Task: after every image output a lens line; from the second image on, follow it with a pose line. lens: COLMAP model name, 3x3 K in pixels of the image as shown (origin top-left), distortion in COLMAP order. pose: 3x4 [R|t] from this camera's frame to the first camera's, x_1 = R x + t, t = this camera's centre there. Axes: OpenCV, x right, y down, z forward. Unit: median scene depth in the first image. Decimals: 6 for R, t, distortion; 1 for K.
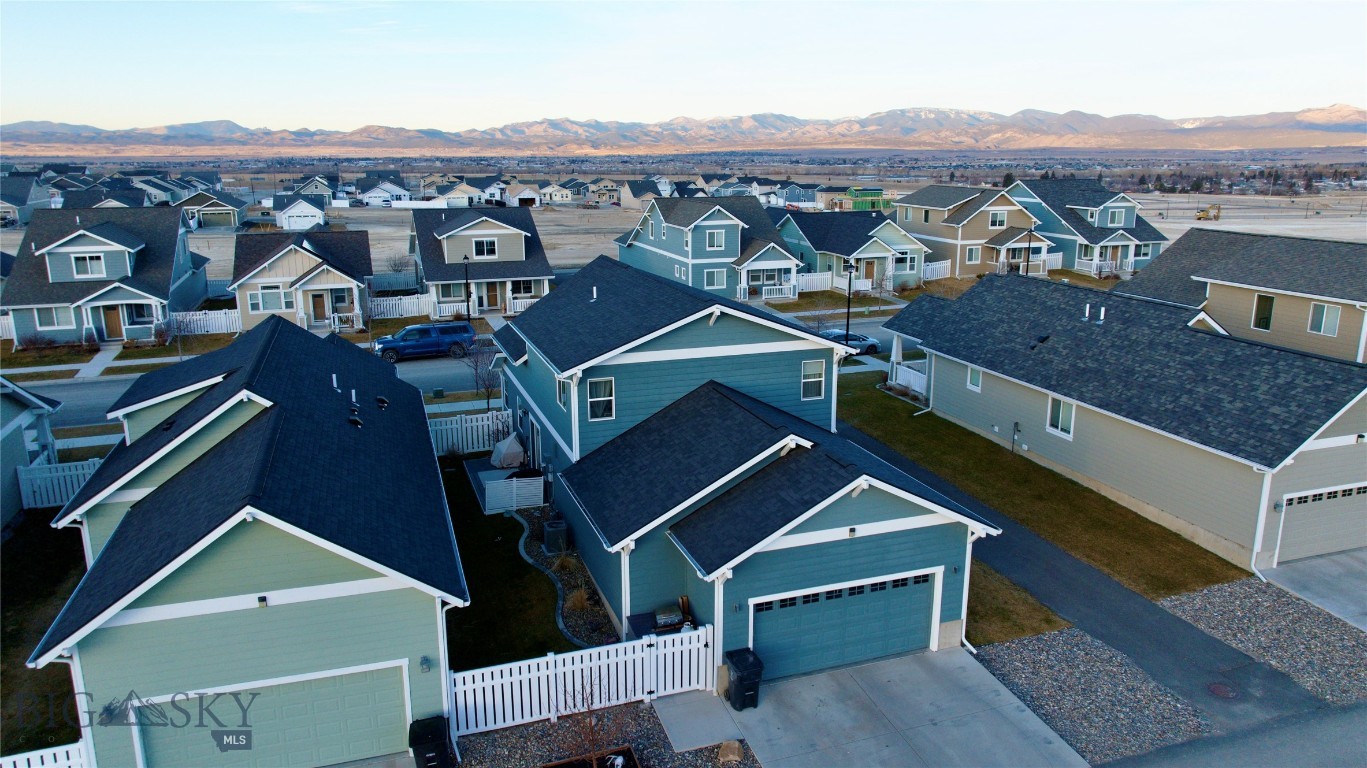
lens RADIAL K [[962.8, 0, 690.1], [0, 962.8, 383.7], [0, 0, 1]] dist [-0.021924, 0.004366]
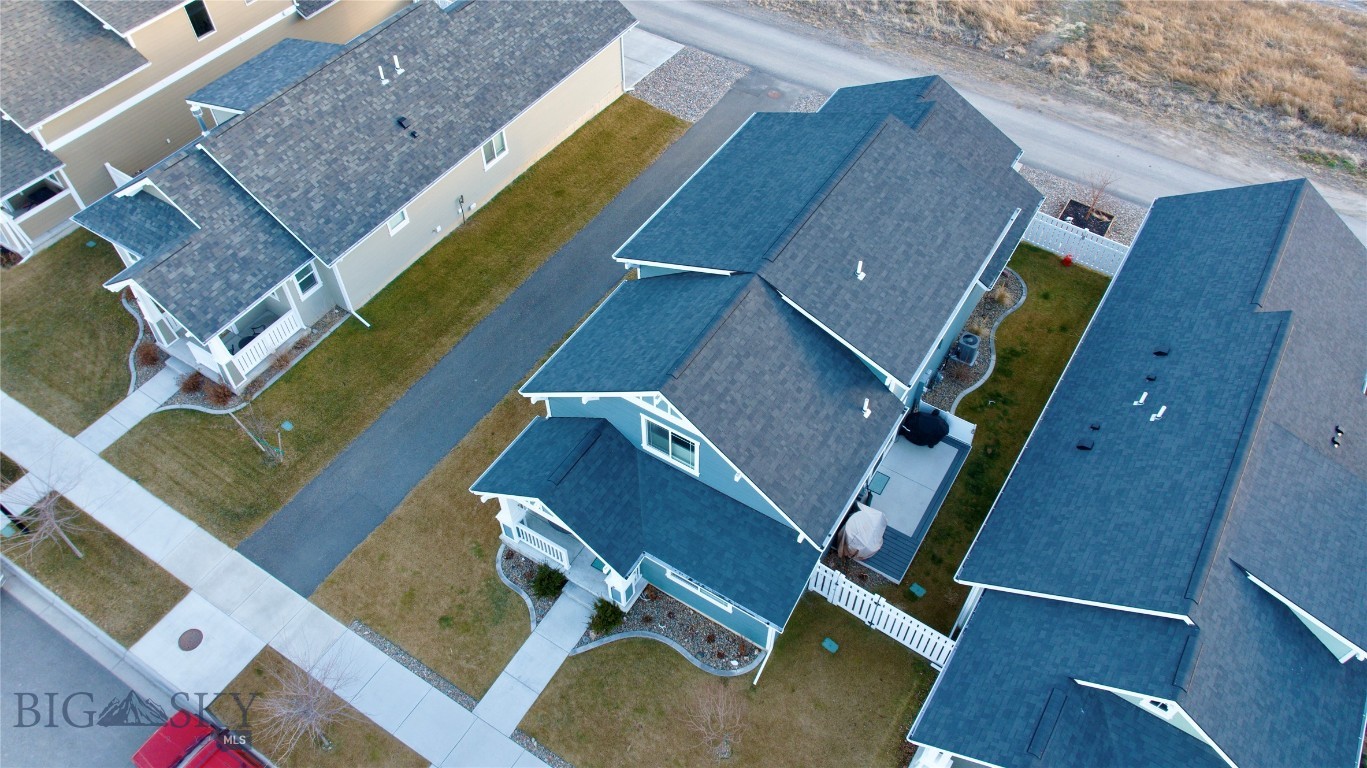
lens RADIAL K [[962.8, 0, 689.5], [0, 962.8, 387.9], [0, 0, 1]] dist [-0.021924, 0.004366]
pose [[-0.628161, -0.600854, 0.494356, -0.536701], [0.179358, 0.506423, 0.843425, -0.858828], [-0.757129, 0.618473, -0.210347, 1.552981]]
